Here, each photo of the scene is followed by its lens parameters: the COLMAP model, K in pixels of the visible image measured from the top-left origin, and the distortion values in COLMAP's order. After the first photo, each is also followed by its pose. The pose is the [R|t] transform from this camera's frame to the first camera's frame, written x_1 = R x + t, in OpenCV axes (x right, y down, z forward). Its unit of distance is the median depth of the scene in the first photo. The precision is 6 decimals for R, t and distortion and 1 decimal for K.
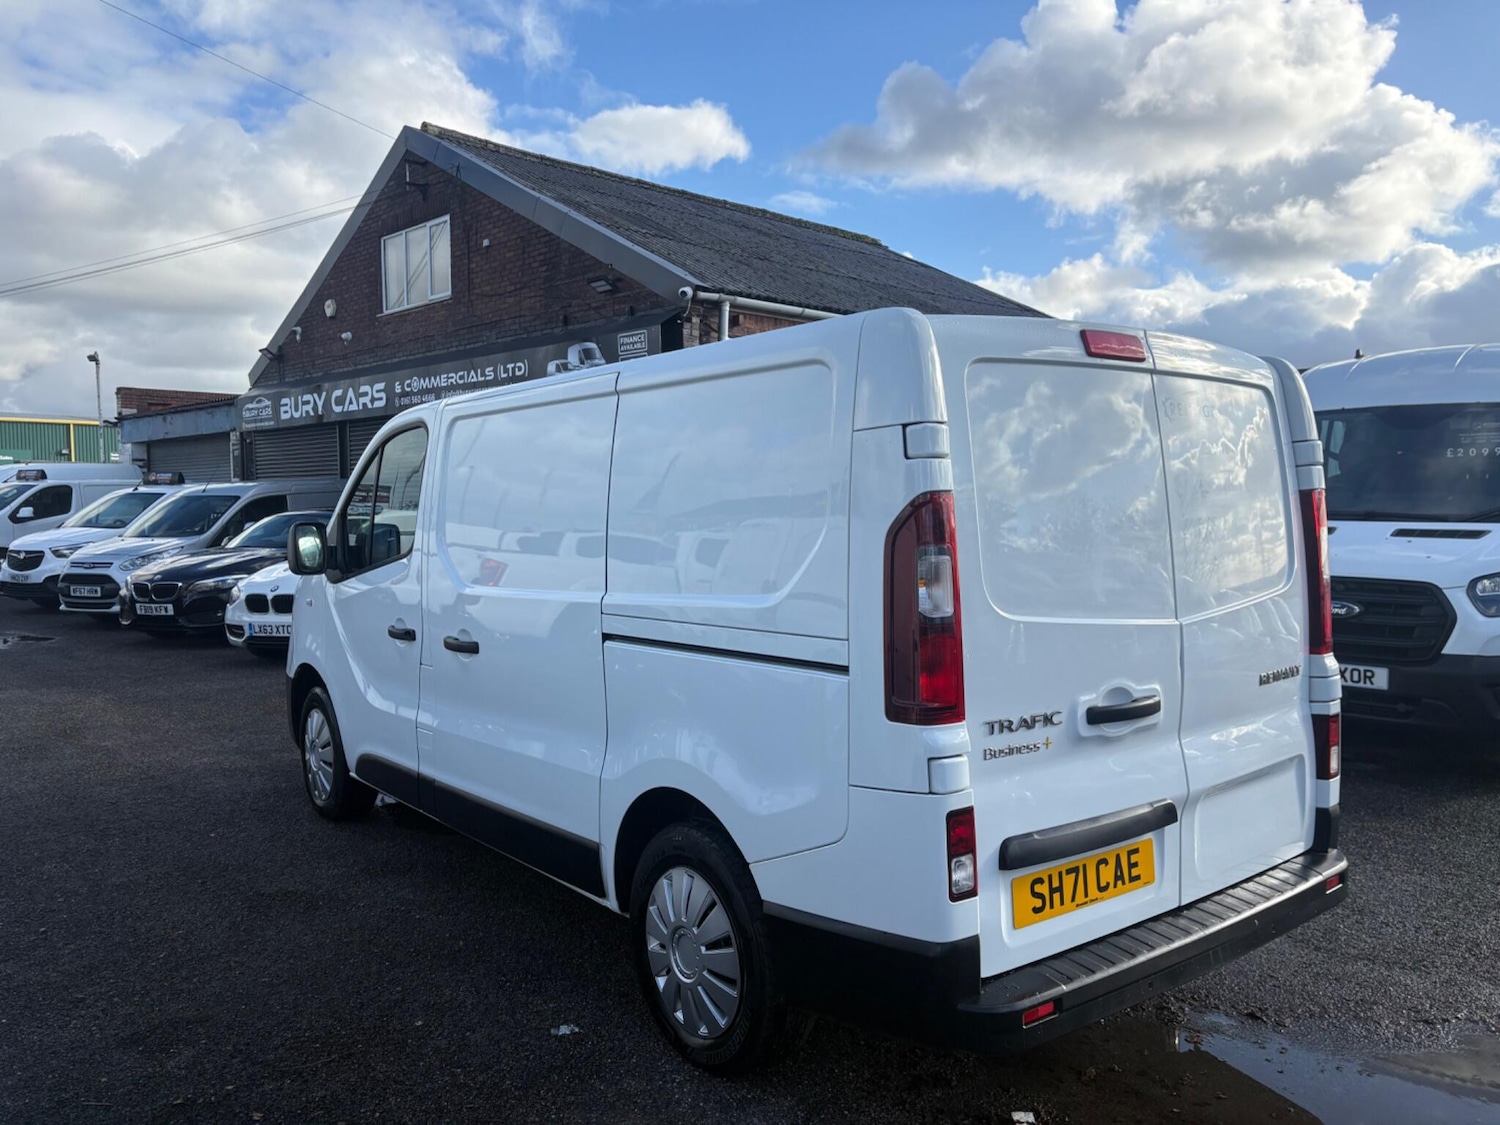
lens RADIAL K [[1166.4, 0, 713.4], [0, 1166.4, 552.8], [0, 0, 1]] dist [0.049553, -0.037501]
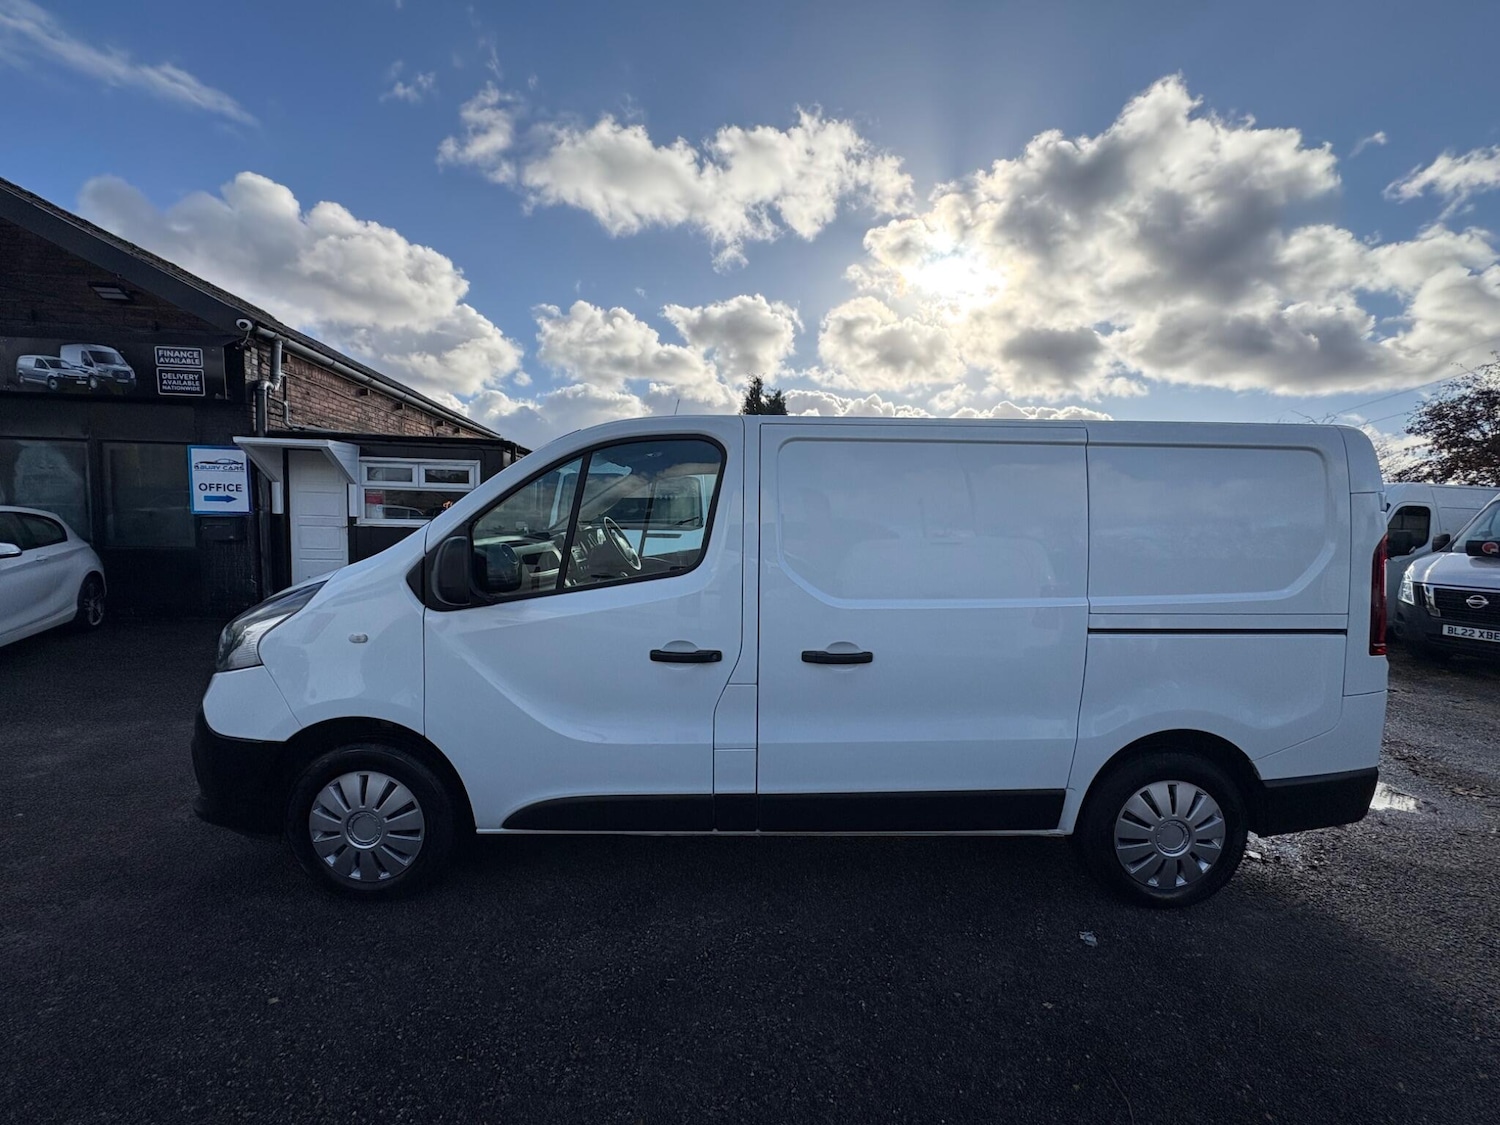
lens RADIAL K [[608.8, 0, 762.2], [0, 608.8, 555.8], [0, 0, 1]] dist [-0.000410, -0.000982]
pose [[0.569421, -0.026579, 0.821616, -0.514731], [0.007286, 0.999601, 0.027287, -0.020211], [-0.822014, -0.009552, 0.569387, 0.545014]]
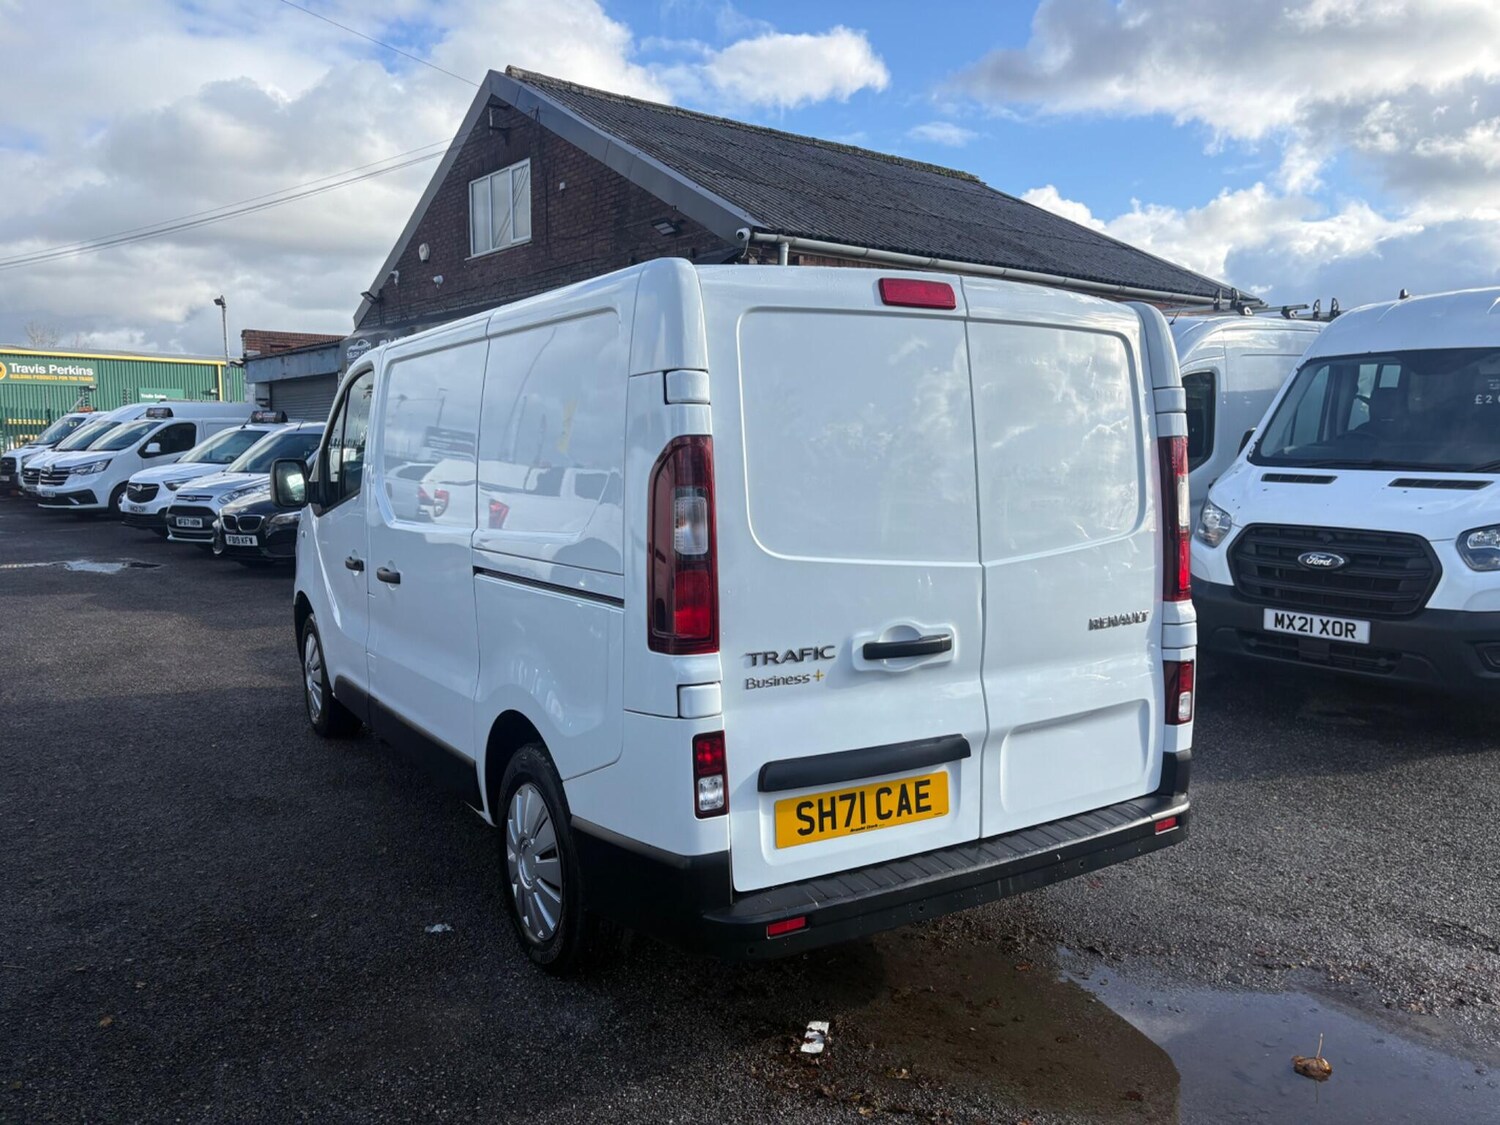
lens RADIAL K [[1166.4, 0, 713.4], [0, 1166.4, 559.0], [0, 0, 1]] dist [0.049553, -0.037501]
pose [[0.994125, 0.020156, -0.106346, 0.140515], [-0.014369, 0.998388, 0.054904, 0.000372], [0.107281, -0.053053, 0.992812, -0.021544]]
